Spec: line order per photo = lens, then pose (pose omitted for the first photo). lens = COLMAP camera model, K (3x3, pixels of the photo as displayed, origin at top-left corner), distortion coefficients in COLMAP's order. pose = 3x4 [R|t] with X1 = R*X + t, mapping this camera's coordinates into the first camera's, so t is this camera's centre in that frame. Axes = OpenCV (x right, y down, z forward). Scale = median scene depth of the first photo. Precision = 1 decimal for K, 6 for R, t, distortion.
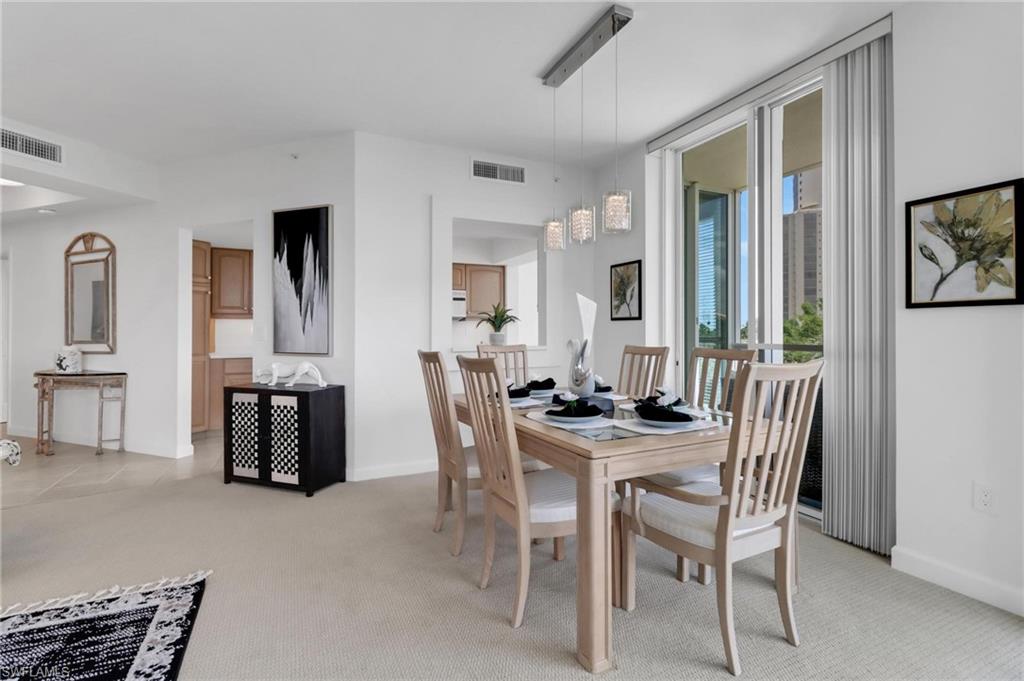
lens RADIAL K [[470.9, 0, 508.0], [0, 470.9, 327.3], [0, 0, 1]] dist [0.006673, -0.008951]
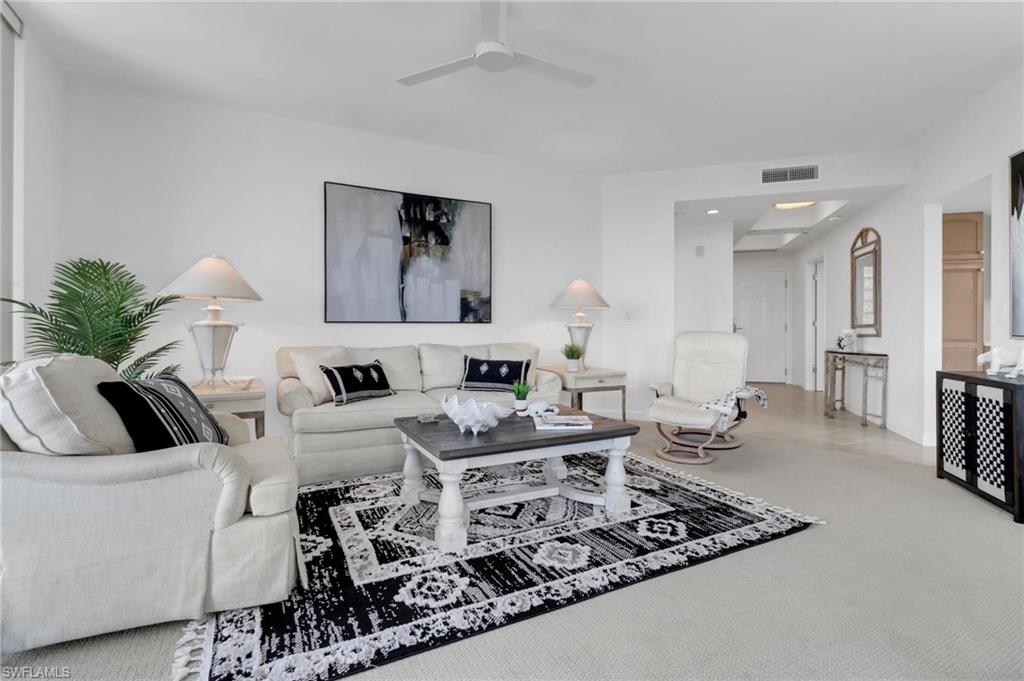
lens RADIAL K [[475.0, 0, 510.6], [0, 475.0, 323.8], [0, 0, 1]] dist [0.014373, -0.016261]
pose [[0.043760, -0.003794, -0.999035, 0.299172], [0.006092, 0.999975, -0.003531, 0.035521], [0.999024, -0.005932, 0.043782, 0.147120]]
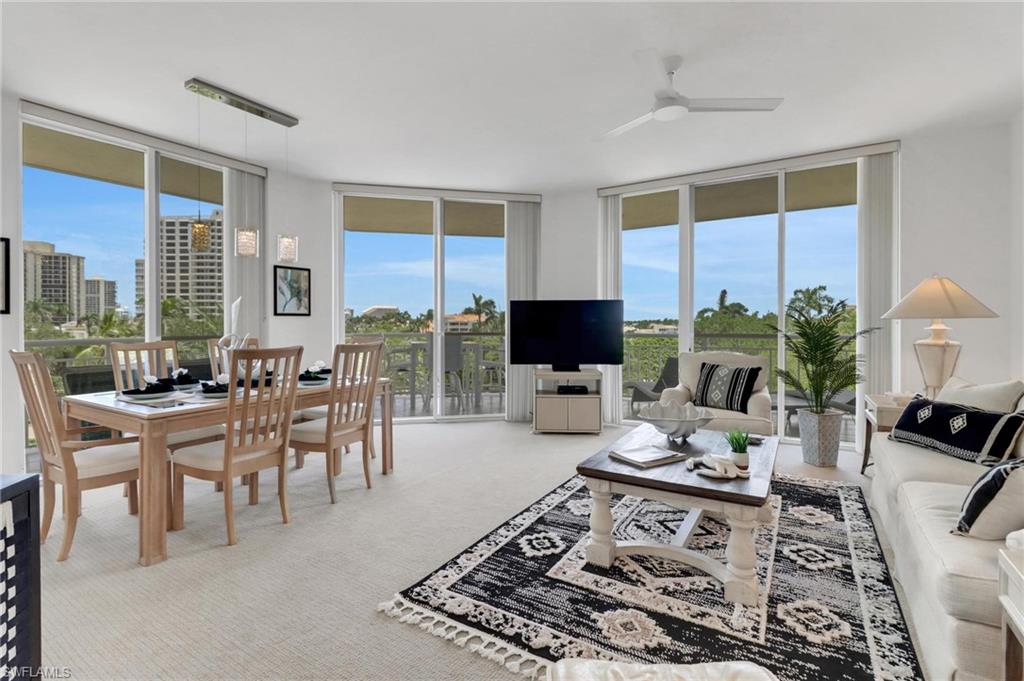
lens RADIAL K [[474.2, 0, 504.7], [0, 474.2, 326.6], [0, 0, 1]] dist [0.015850, -0.013639]
pose [[-0.540884, -0.005172, 0.841081, -0.990803], [-0.005173, 0.999983, 0.002822, -0.001471], [-0.841081, -0.002825, -0.540902, 0.851930]]
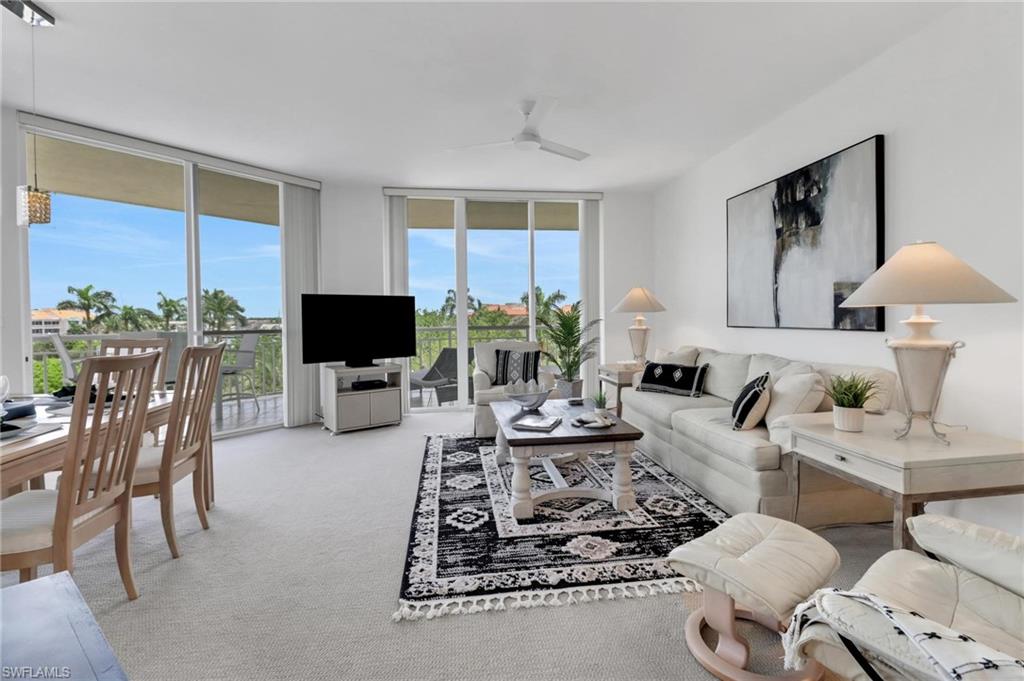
lens RADIAL K [[465.8, 0, 511.5], [0, 465.8, 325.0], [0, 0, 1]] dist [0.017192, -0.014268]
pose [[-0.954675, 0.005542, 0.297598, -0.710359], [0.008711, 0.999919, 0.009323, 0.002734], [-0.297522, 0.011493, -0.954646, 1.136007]]
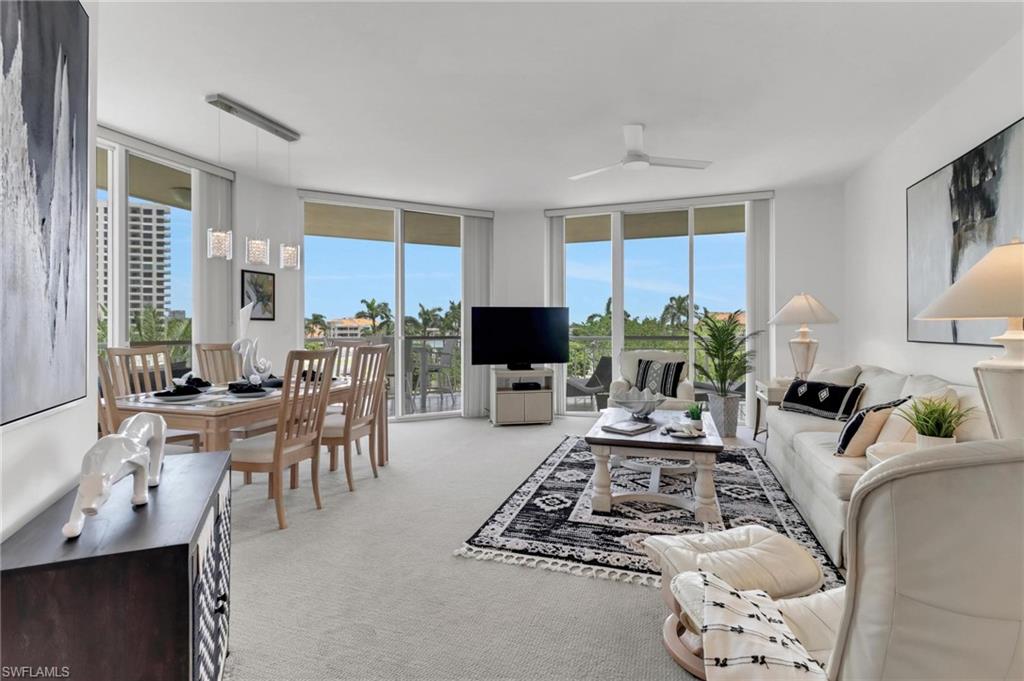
lens RADIAL K [[479.3, 0, 515.2], [0, 479.3, 326.8], [0, 0, 1]] dist [0.018656, -0.016911]
pose [[-0.727417, 0.003102, 0.686189, -0.995357], [-0.002750, 0.999969, -0.007436, 0.001747], [-0.686190, -0.007296, -0.727386, 1.141343]]
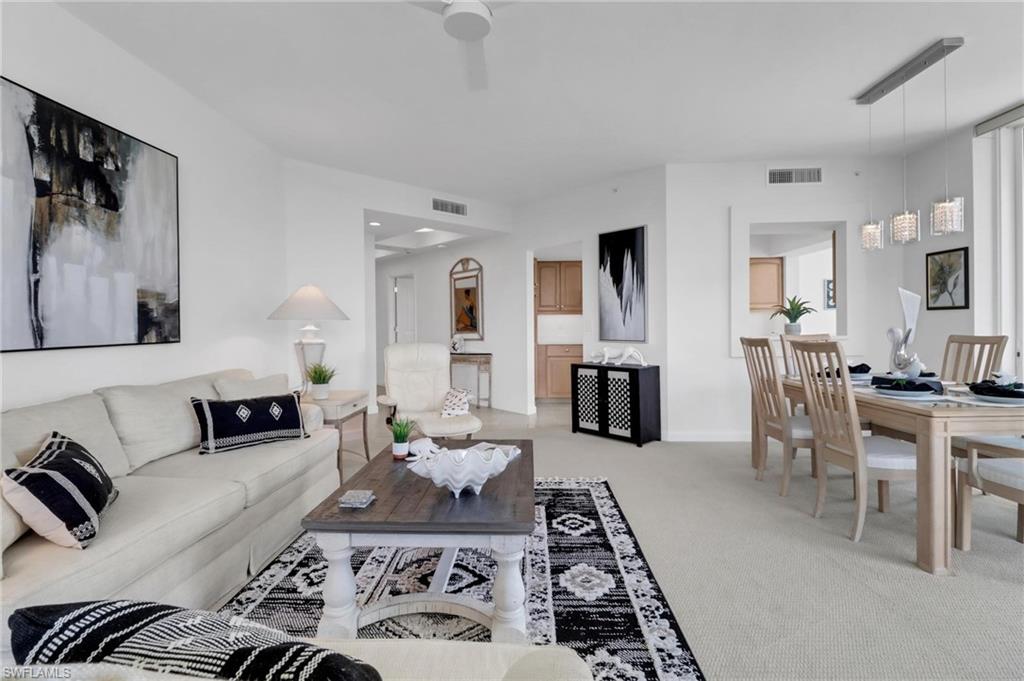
lens RADIAL K [[470.9, 0, 508.0], [0, 470.9, 327.3], [0, 0, 1]] dist [0.006673, -0.008951]
pose [[0.886233, -0.005634, -0.463205, -0.127779], [0.013794, 0.999804, 0.014232, -0.005165], [0.463034, -0.019002, 0.886137, -0.347884]]
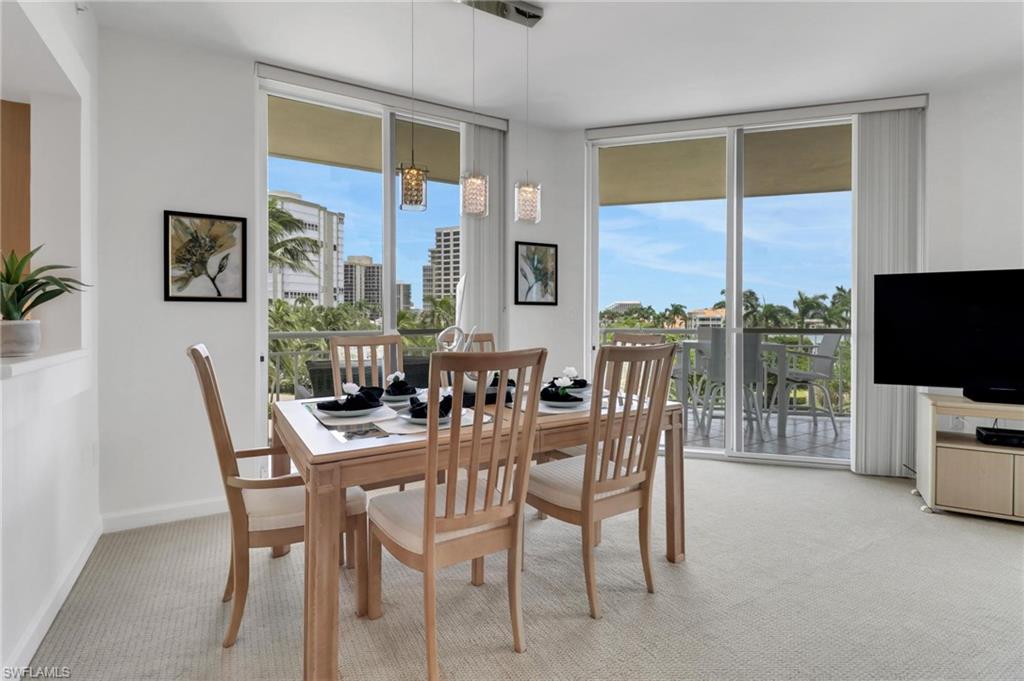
lens RADIAL K [[486.3, 0, 510.7], [0, 486.3, 321.8], [0, 0, 1]] dist [0.024879, -0.016038]
pose [[-0.089344, -0.005723, 0.995984, -0.579091], [-0.007698, 0.999958, 0.005056, 0.008190], [-0.995971, -0.007216, -0.089385, 0.777396]]
